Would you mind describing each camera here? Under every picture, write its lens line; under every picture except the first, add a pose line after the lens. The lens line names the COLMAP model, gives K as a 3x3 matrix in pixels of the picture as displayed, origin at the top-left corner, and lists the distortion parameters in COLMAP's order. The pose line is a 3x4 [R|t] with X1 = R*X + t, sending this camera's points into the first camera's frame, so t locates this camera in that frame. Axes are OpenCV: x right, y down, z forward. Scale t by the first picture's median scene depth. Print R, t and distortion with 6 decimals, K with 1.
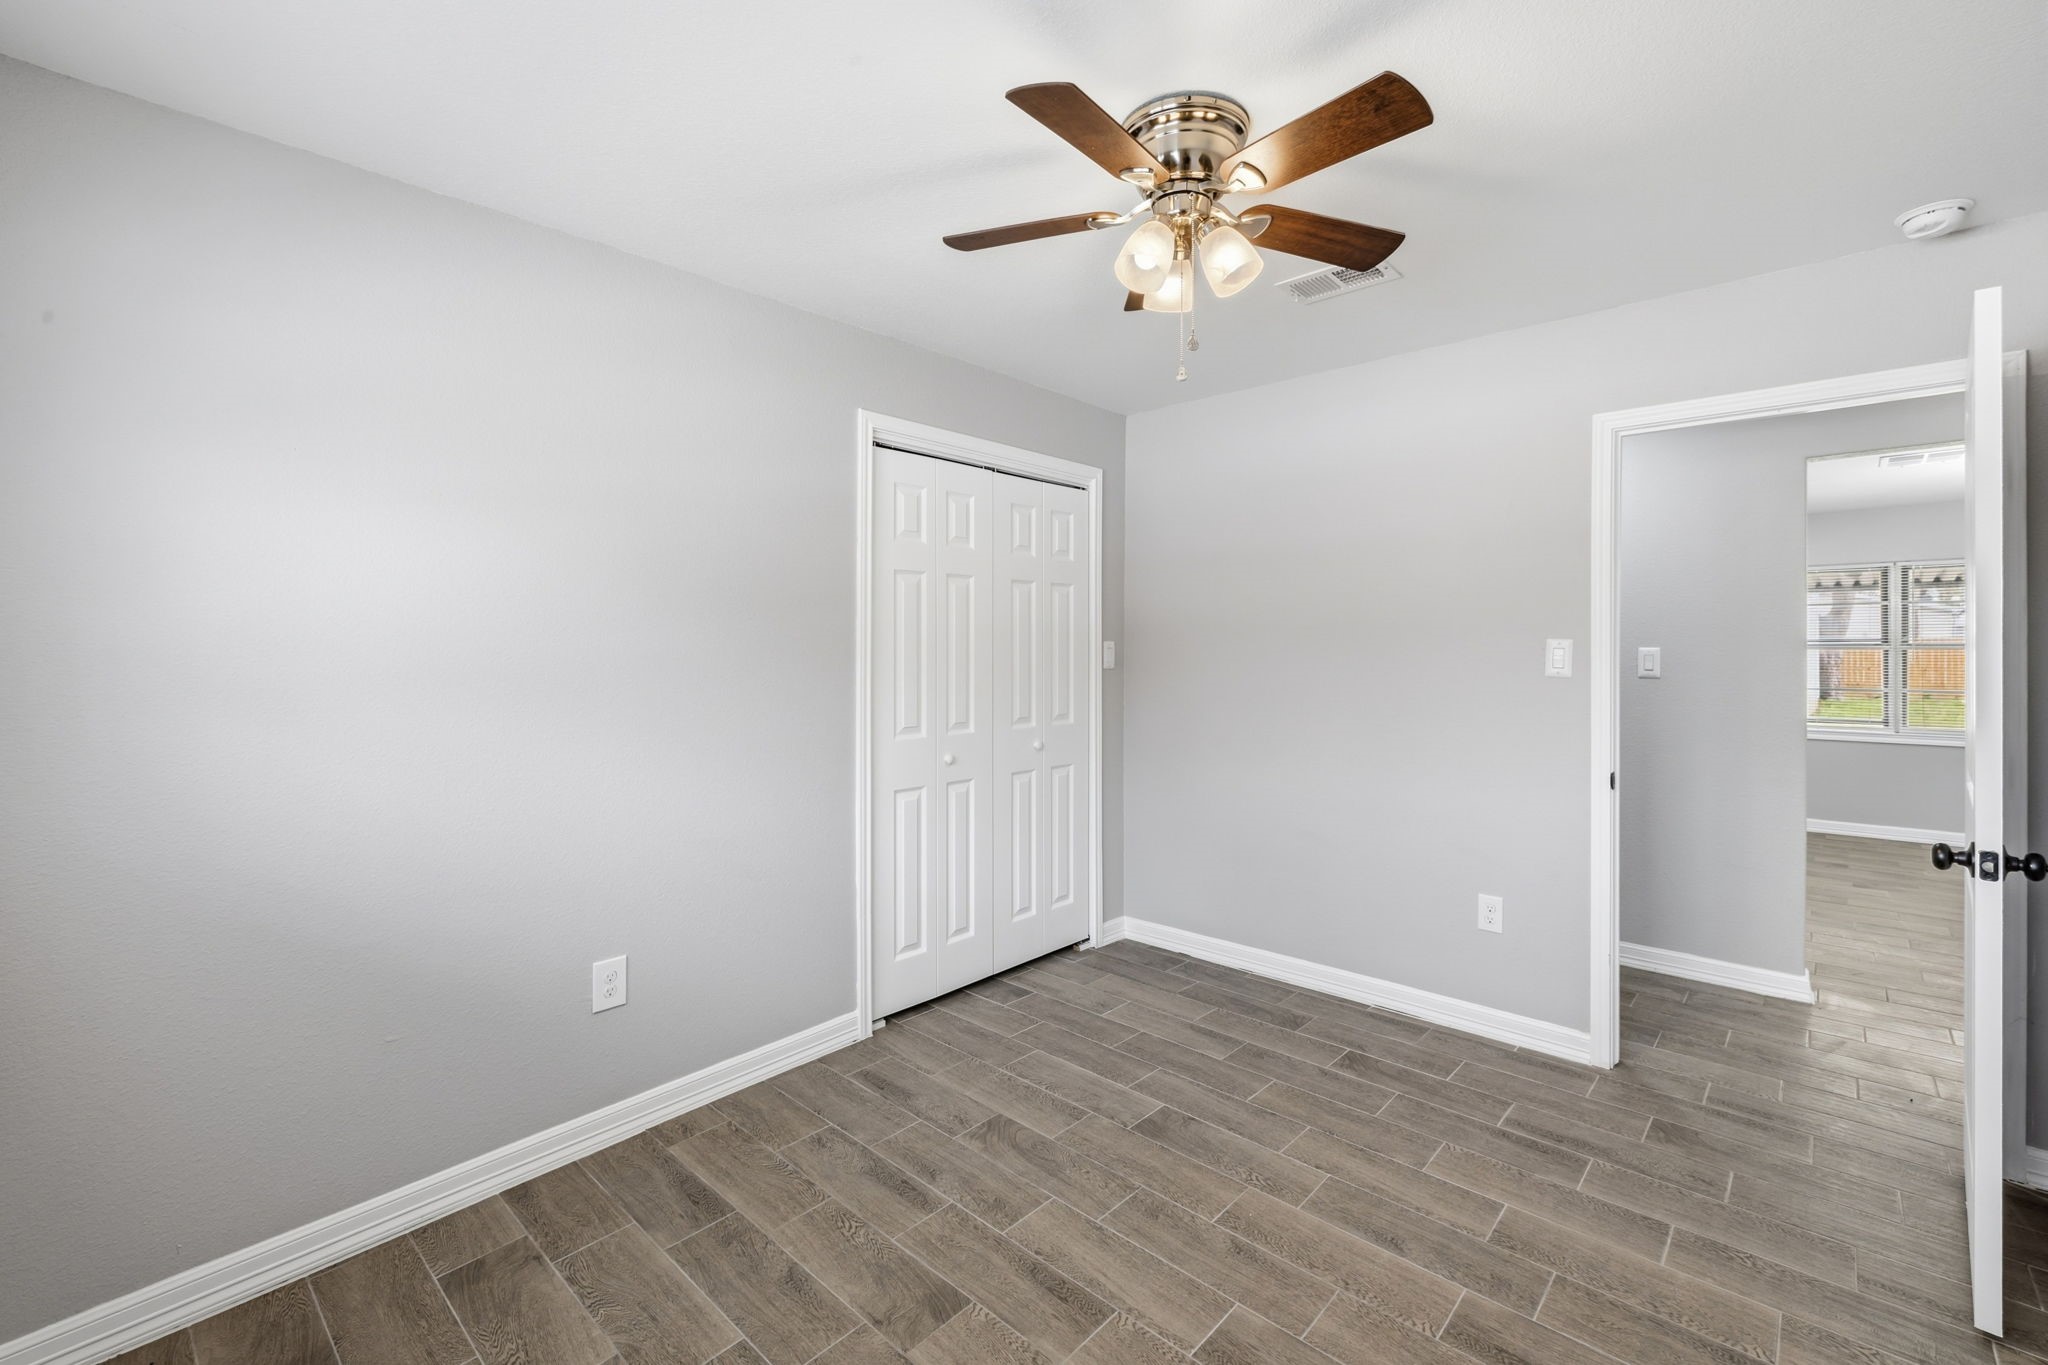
lens RADIAL K [[863.6, 0, 1031.8], [0, 863.6, 661.1], [0, 0, 1]] dist [0.000875, 0.000195]
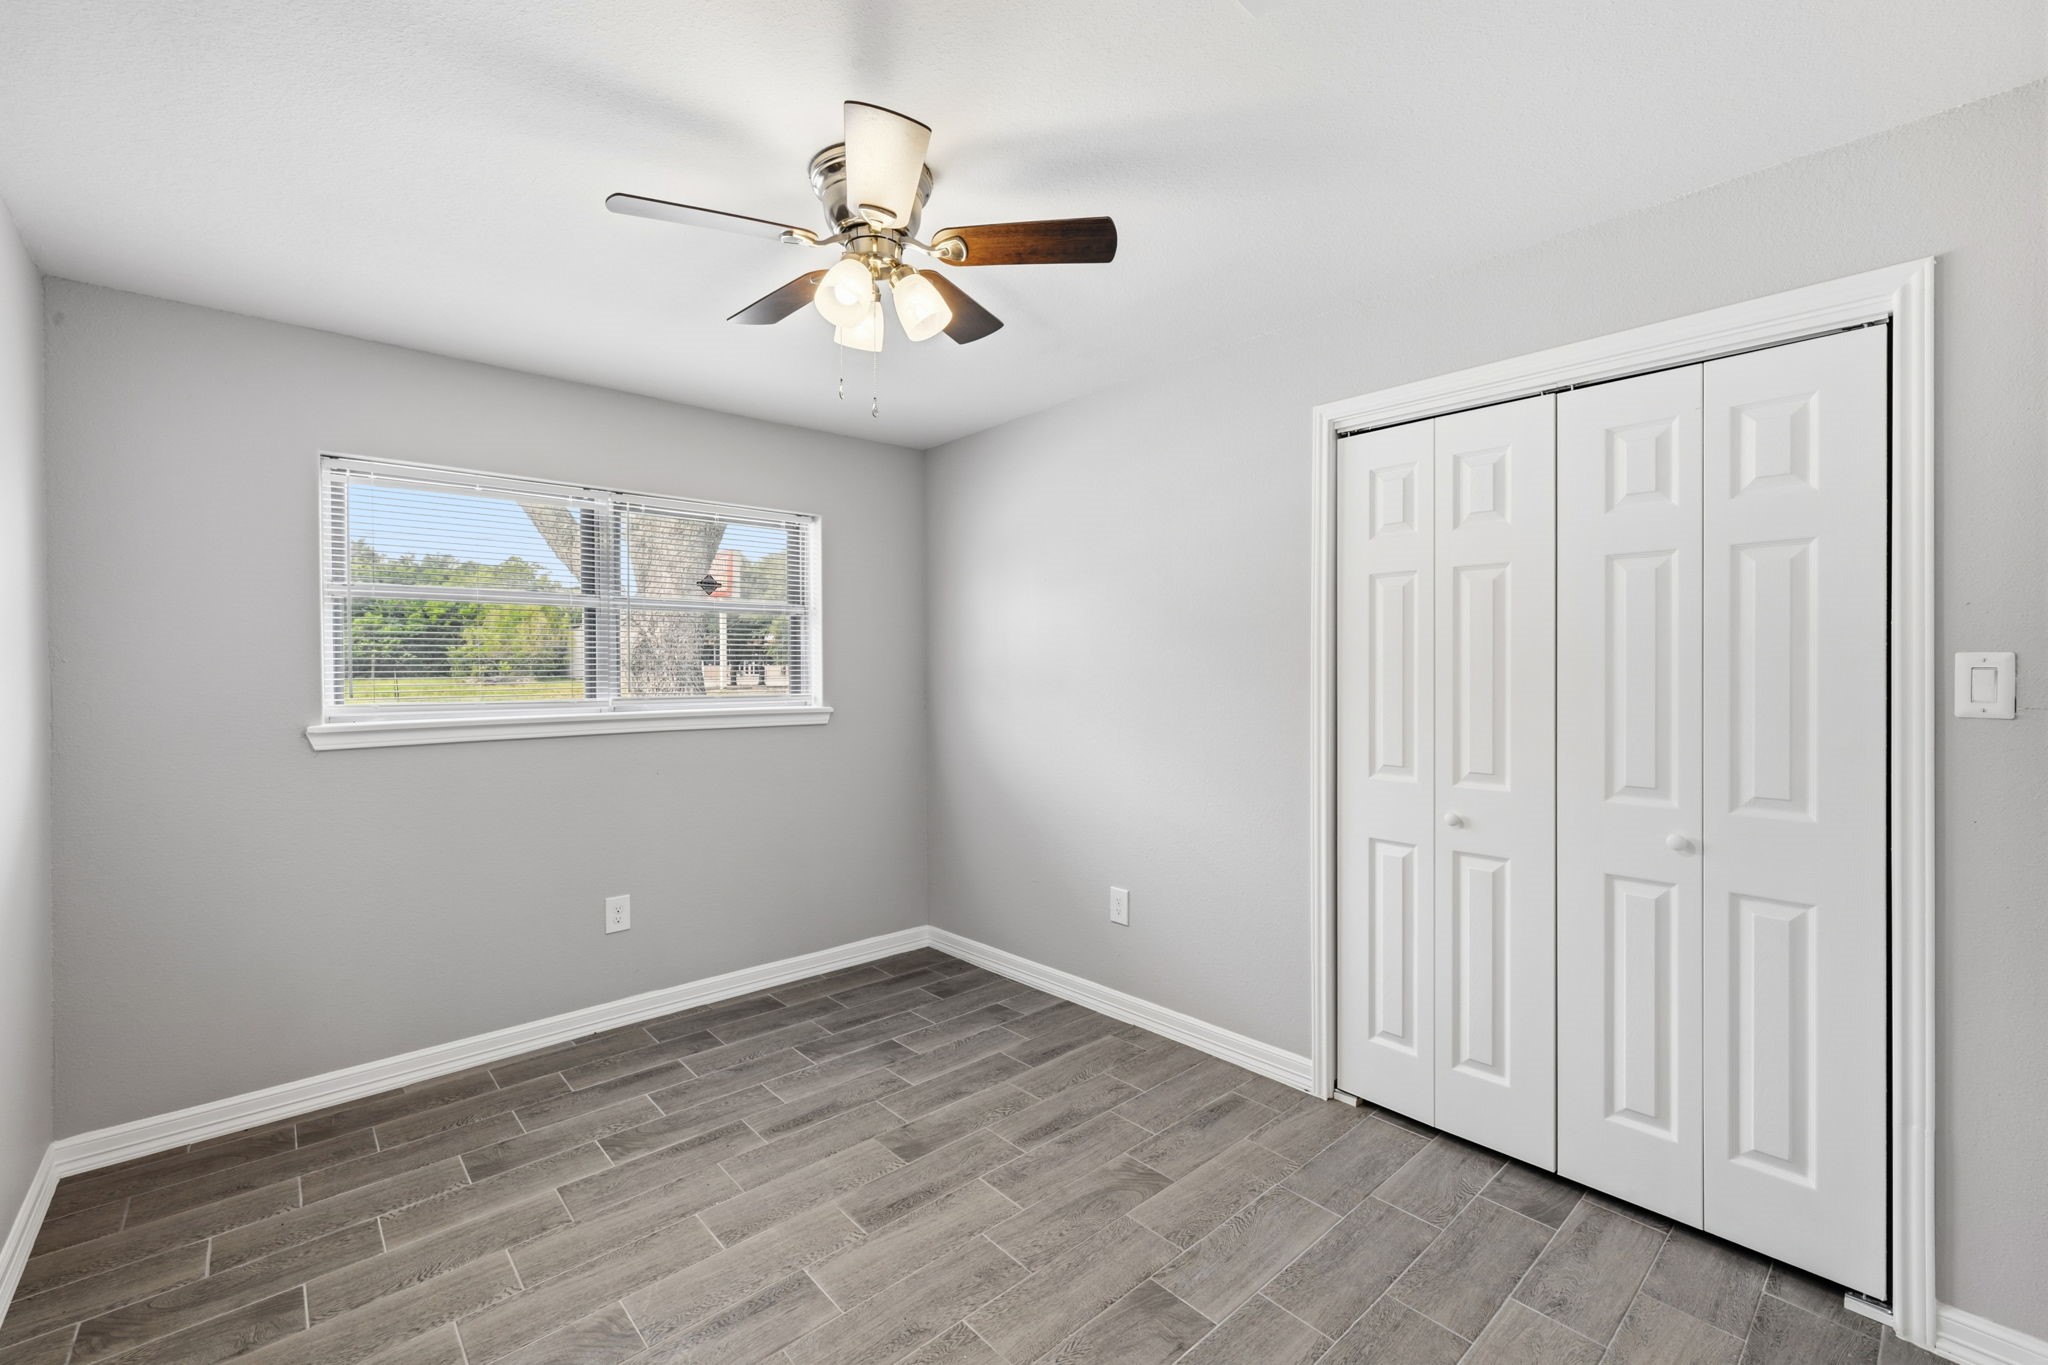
lens RADIAL K [[863.6, 0, 1031.8], [0, 863.6, 661.1], [0, 0, 1]] dist [0.000875, 0.000195]
pose [[-0.080086, -0.000180, -0.996788, 0.891256], [-0.014744, 0.999891, 0.001004, -0.019853], [0.996679, 0.014777, -0.080080, 0.931367]]
